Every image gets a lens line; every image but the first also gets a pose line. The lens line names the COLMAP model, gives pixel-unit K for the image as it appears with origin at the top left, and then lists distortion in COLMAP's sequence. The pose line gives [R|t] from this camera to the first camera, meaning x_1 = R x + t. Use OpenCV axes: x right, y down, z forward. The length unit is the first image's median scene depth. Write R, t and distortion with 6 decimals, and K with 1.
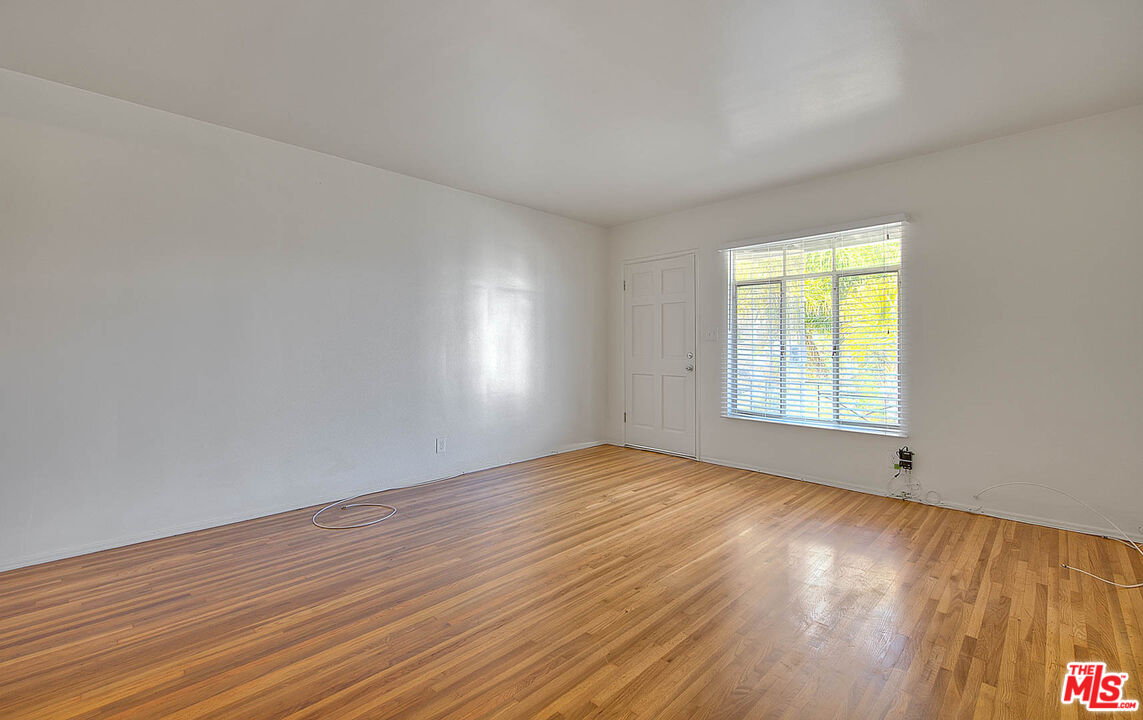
lens RADIAL K [[469.0, 0, 554.2], [0, 469.0, 354.6], [0, 0, 1]] dist [-0.001415, -0.000487]
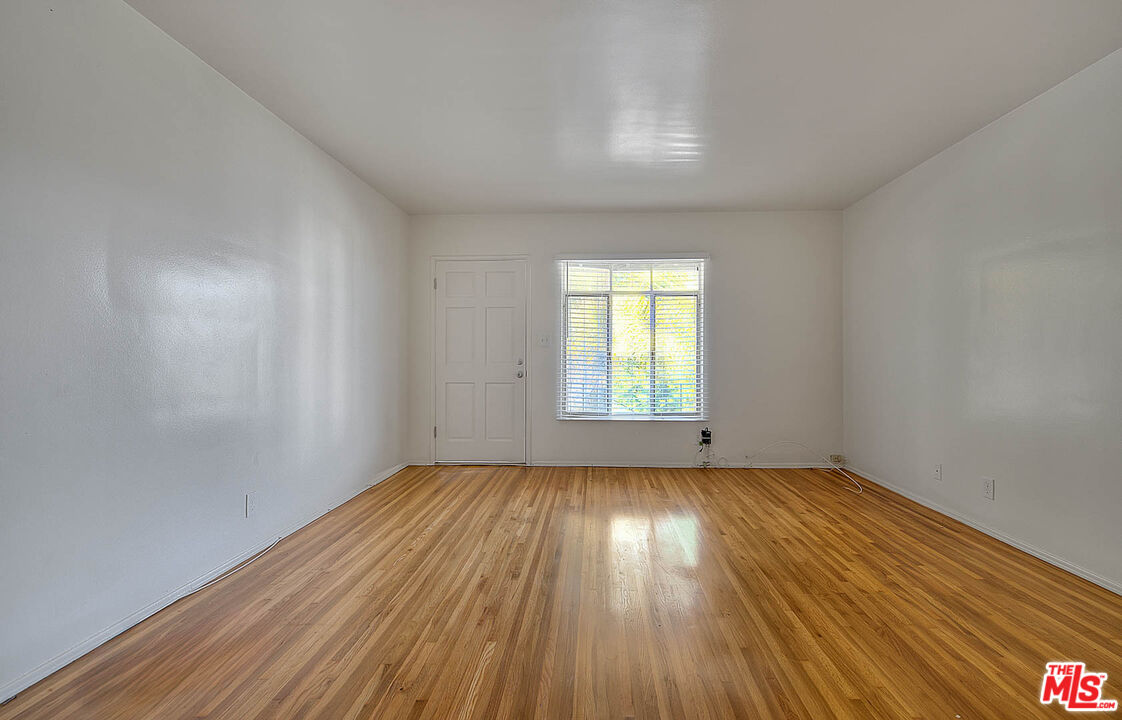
lens RADIAL K [[472.4, 0, 561.0], [0, 472.4, 360.0], [0, 0, 1]] dist [0.001184, -0.000035]
pose [[0.732335, -0.007113, 0.680907, -0.413892], [0.010918, 0.999940, -0.001297, 0.000838], [-0.680857, 0.008384, 0.732369, 0.260966]]
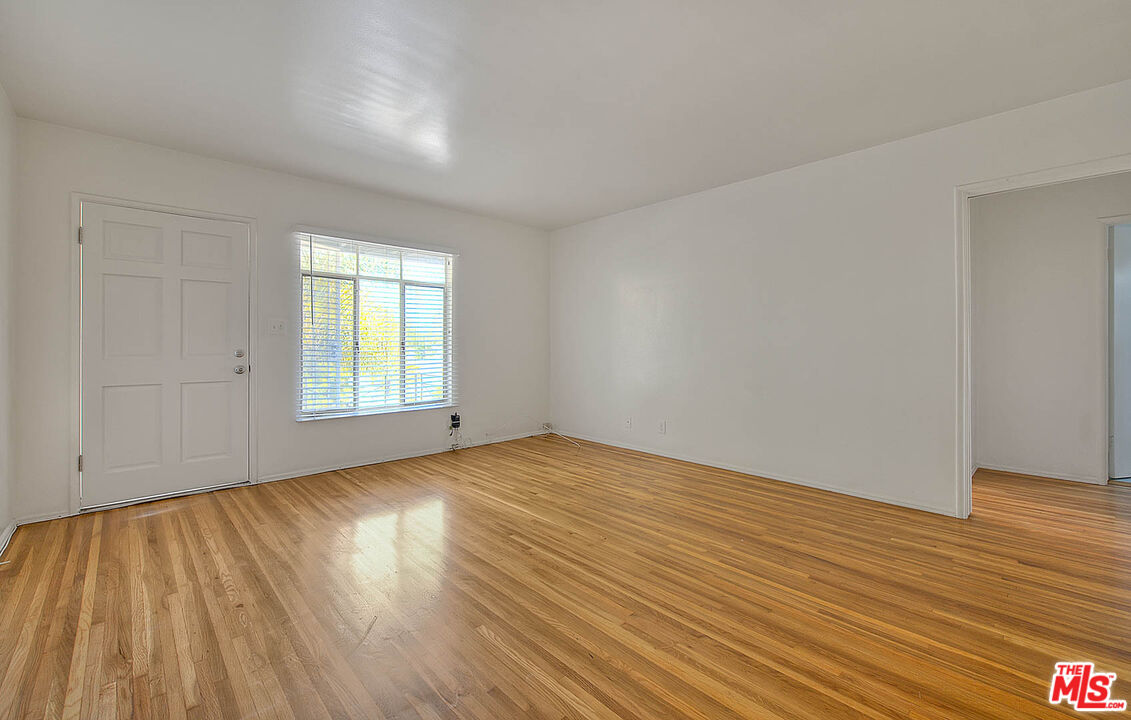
lens RADIAL K [[483.3, 0, 565.5], [0, 483.3, 360.0], [0, 0, 1]] dist [0.000858, -0.000281]
pose [[0.010982, -0.032642, 0.999407, -0.635035], [0.015954, 0.999346, 0.032465, -0.005571], [-0.999812, 0.015588, 0.011496, 0.569718]]
